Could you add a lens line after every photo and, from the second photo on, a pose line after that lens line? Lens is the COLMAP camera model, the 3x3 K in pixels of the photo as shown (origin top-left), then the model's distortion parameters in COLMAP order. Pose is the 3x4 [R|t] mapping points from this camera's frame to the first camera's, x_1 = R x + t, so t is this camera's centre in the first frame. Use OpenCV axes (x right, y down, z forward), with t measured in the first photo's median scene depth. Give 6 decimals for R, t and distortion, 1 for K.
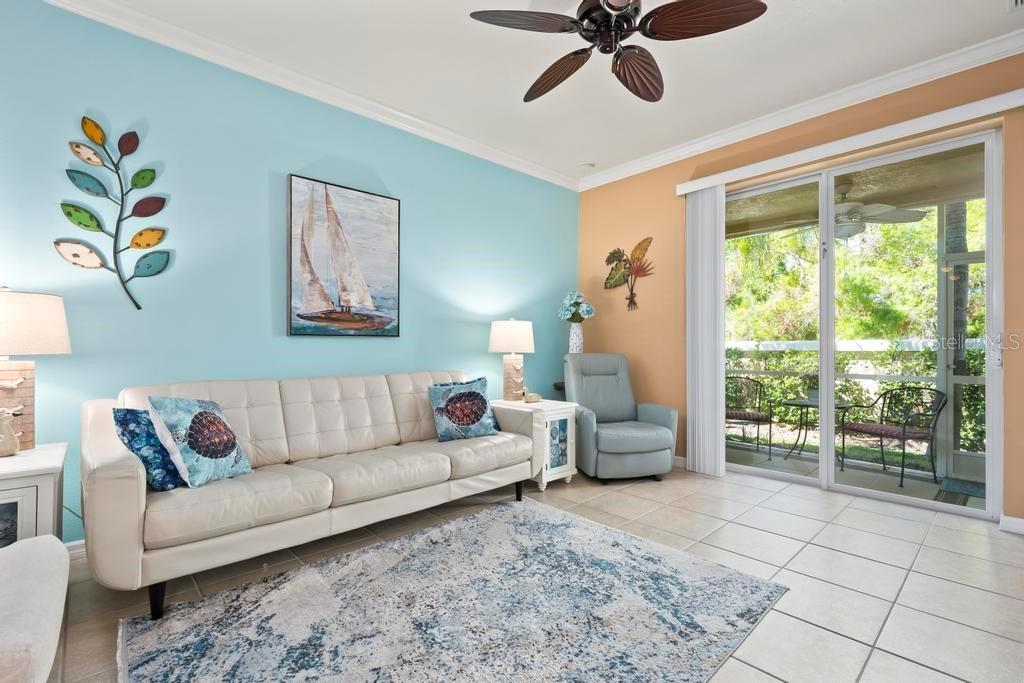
lens RADIAL K [[462.6, 0, 514.1], [0, 462.6, 344.5], [0, 0, 1]] dist [-0.000428, -0.000323]
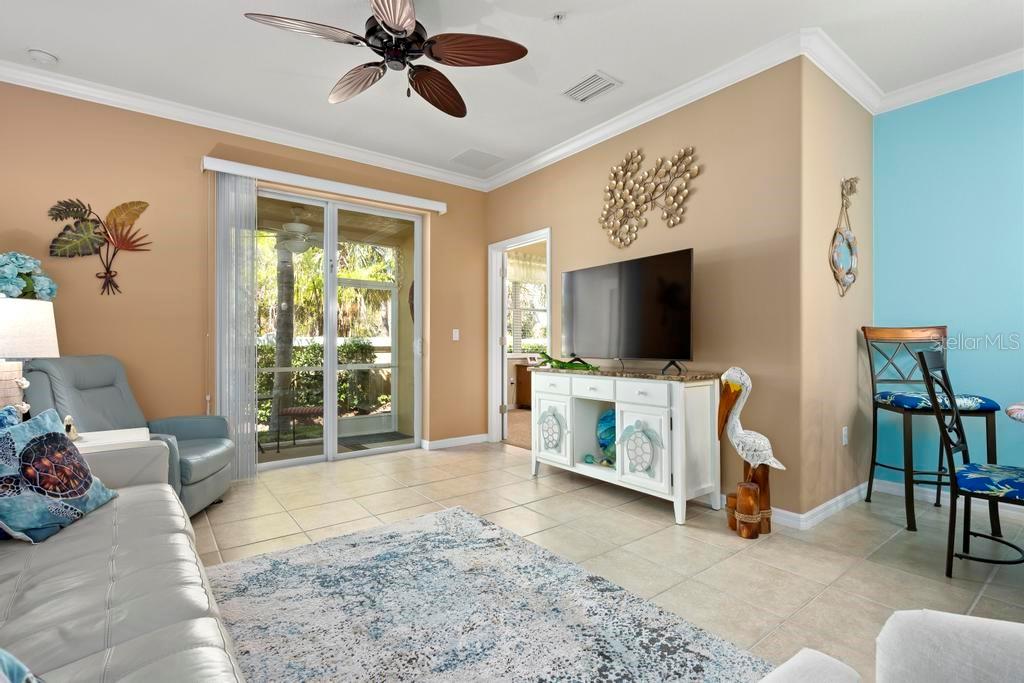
lens RADIAL K [[482.0, 0, 514.7], [0, 482.0, 342.0], [0, 0, 1]] dist [-0.001385, -0.000366]
pose [[0.092302, 0.001009, 0.995731, -0.639459], [-0.006338, 0.999980, -0.000425, -0.006043], [-0.995711, -0.006271, 0.092306, 0.457886]]
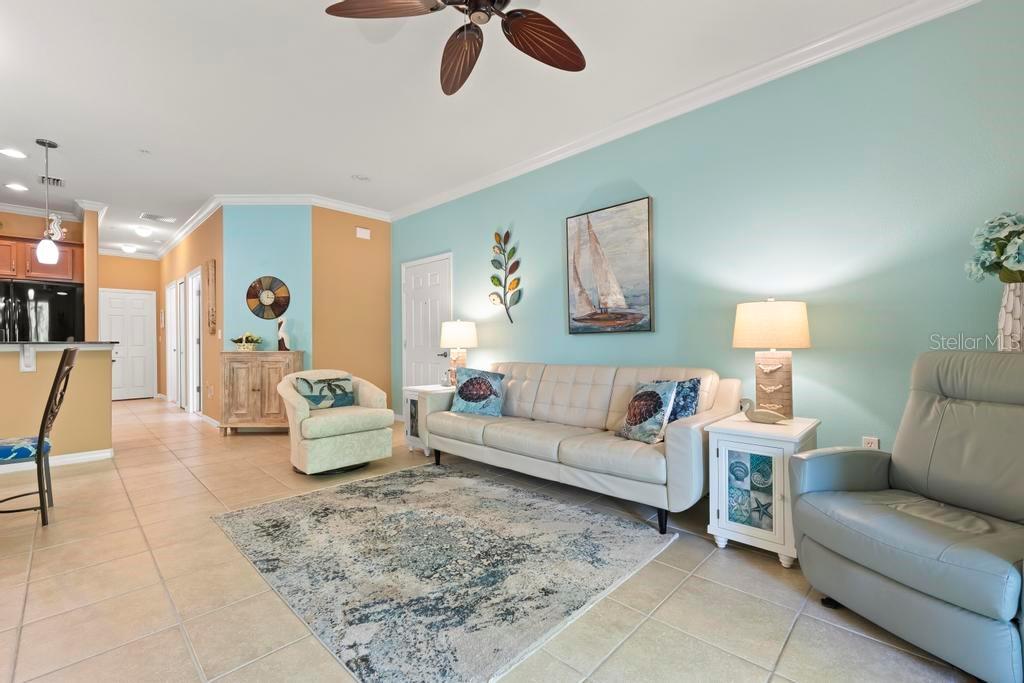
lens RADIAL K [[429.4, 0, 513.2], [0, 429.4, 342.0], [0, 0, 1]] dist [-0.002357, -0.000522]
pose [[0.060098, -0.005772, -0.998176, 0.776230], [0.013348, 0.999899, -0.004978, 0.008206], [0.998103, -0.013025, 0.060169, 0.739328]]
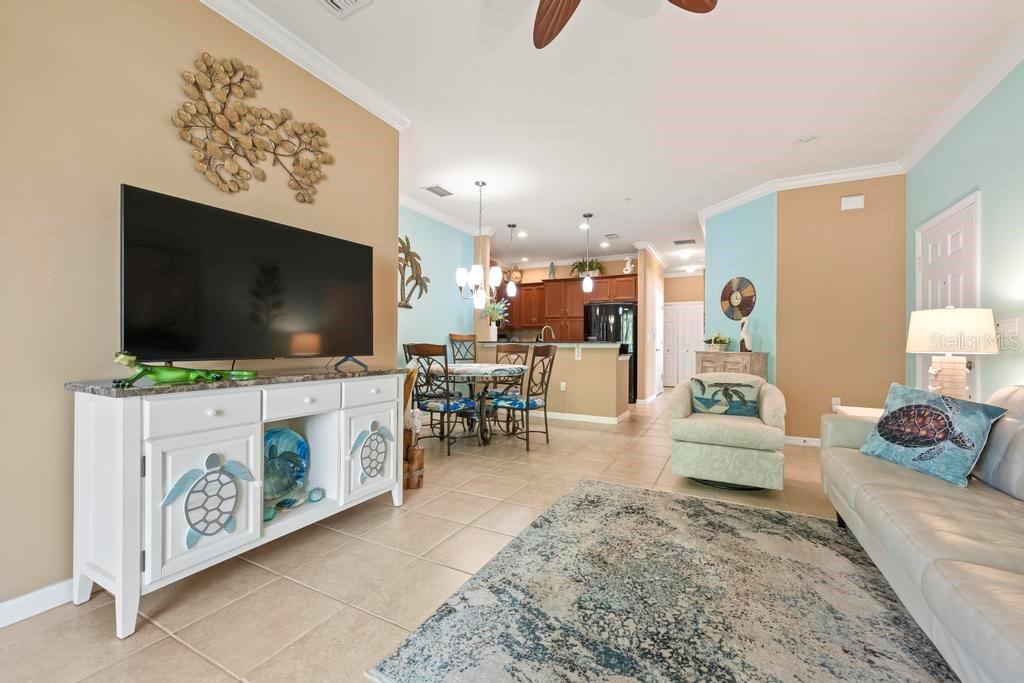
lens RADIAL K [[415.3, 0, 514.5], [0, 415.3, 341.4], [0, 0, 1]] dist [-0.001450, -0.000016]
pose [[-0.941973, -0.011954, -0.335475, 0.401496], [-0.007483, 0.999865, -0.014615, 0.011597], [0.335604, -0.011256, -0.941936, 1.135139]]
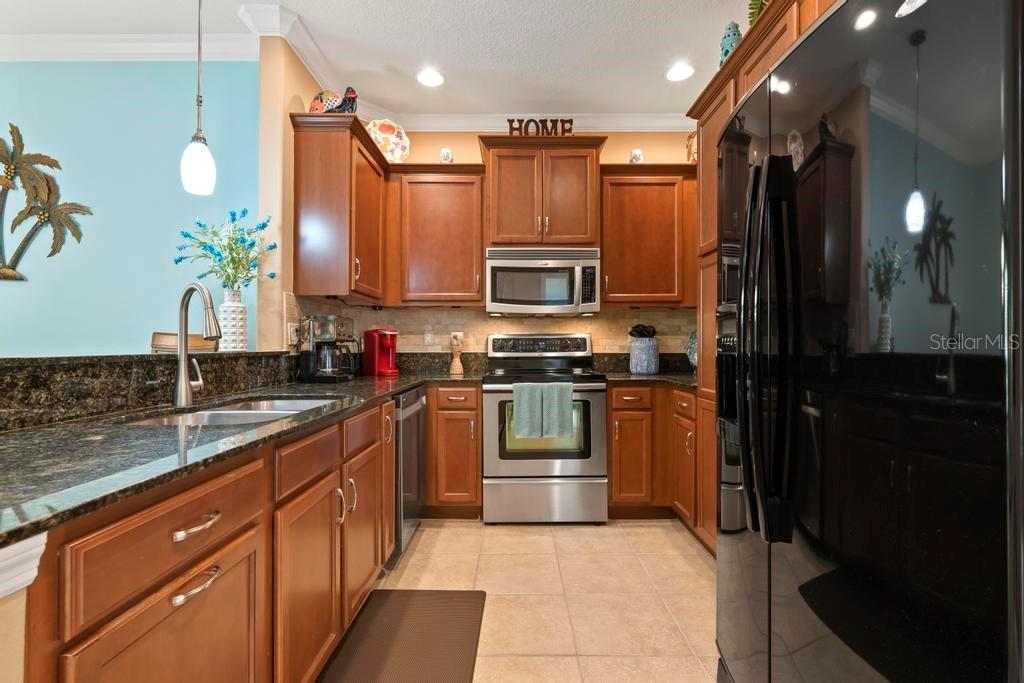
lens RADIAL K [[471.6, 0, 512.6], [0, 471.6, 342.9], [0, 0, 1]] dist [-0.000819, -0.000302]
pose [[-0.730991, -0.000252, 0.682388, -1.055468], [-0.007490, 0.999943, -0.007654, -0.029706], [-0.682347, -0.010706, -0.730950, -0.625166]]
